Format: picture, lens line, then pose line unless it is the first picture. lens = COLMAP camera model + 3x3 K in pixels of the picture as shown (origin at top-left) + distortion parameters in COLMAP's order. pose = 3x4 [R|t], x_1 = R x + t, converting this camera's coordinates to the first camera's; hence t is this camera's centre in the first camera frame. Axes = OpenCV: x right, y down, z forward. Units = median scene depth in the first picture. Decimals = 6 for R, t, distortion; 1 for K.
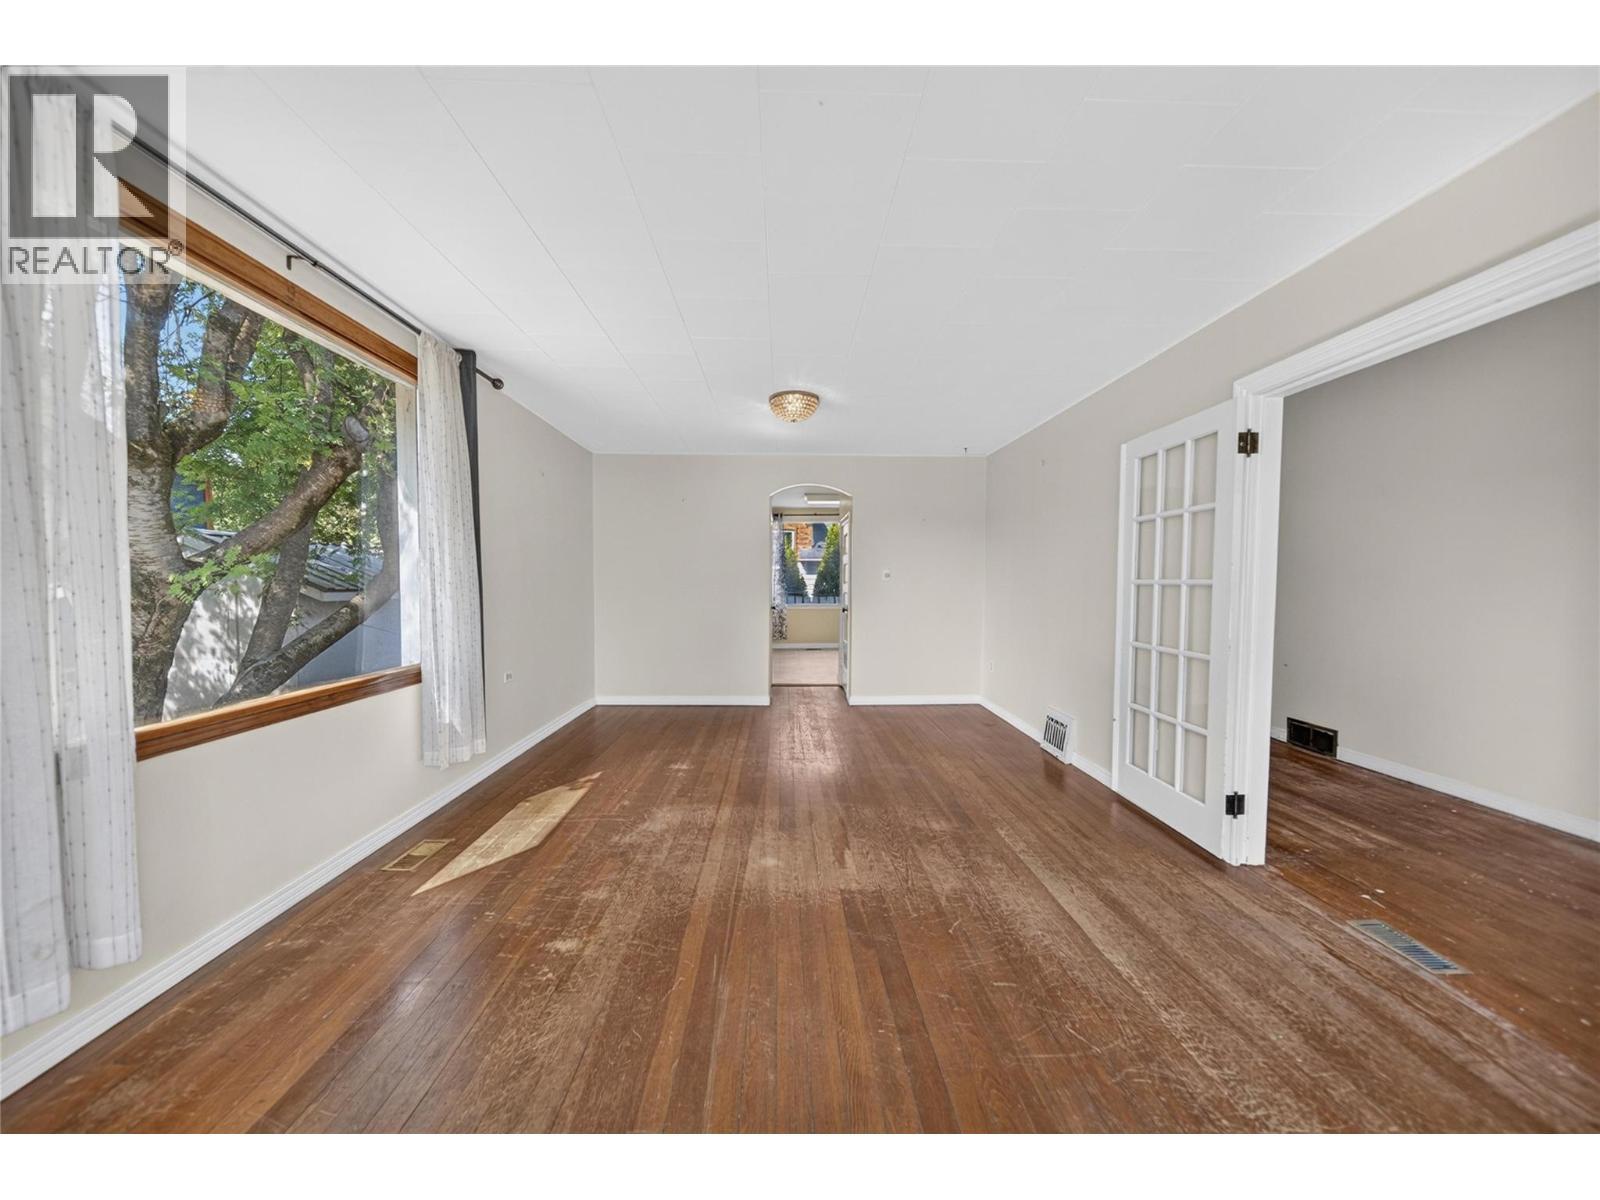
lens RADIAL K [[567.6, 0, 796.9], [0, 567.6, 602.7], [0, 0, 1]] dist [0.001490, 0.000077]
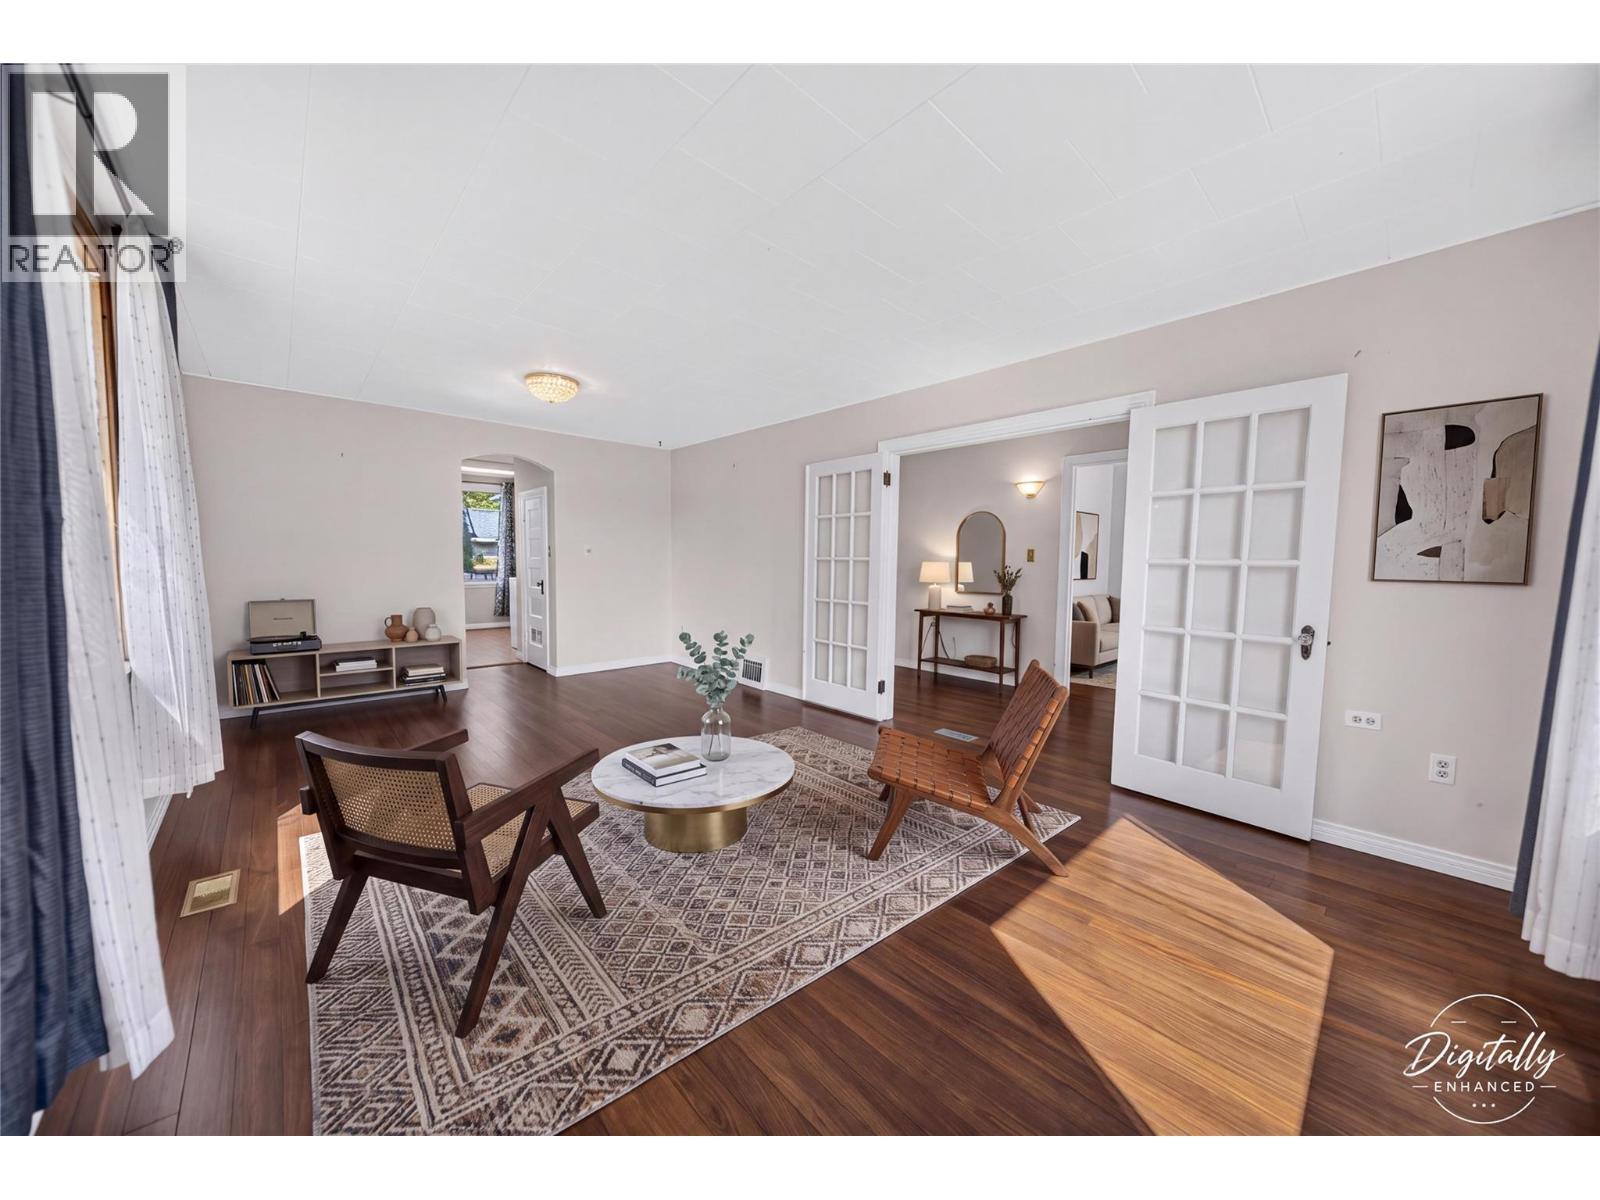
lens RADIAL K [[567.6, 0, 796.9], [0, 567.6, 602.7], [0, 0, 1]] dist [0.001490, 0.000077]
pose [[0.751366, -0.041100, 0.658605, -0.517271], [0.014993, 0.998864, 0.045230, 0.013363], [-0.659715, -0.024110, 0.751129, -0.121756]]
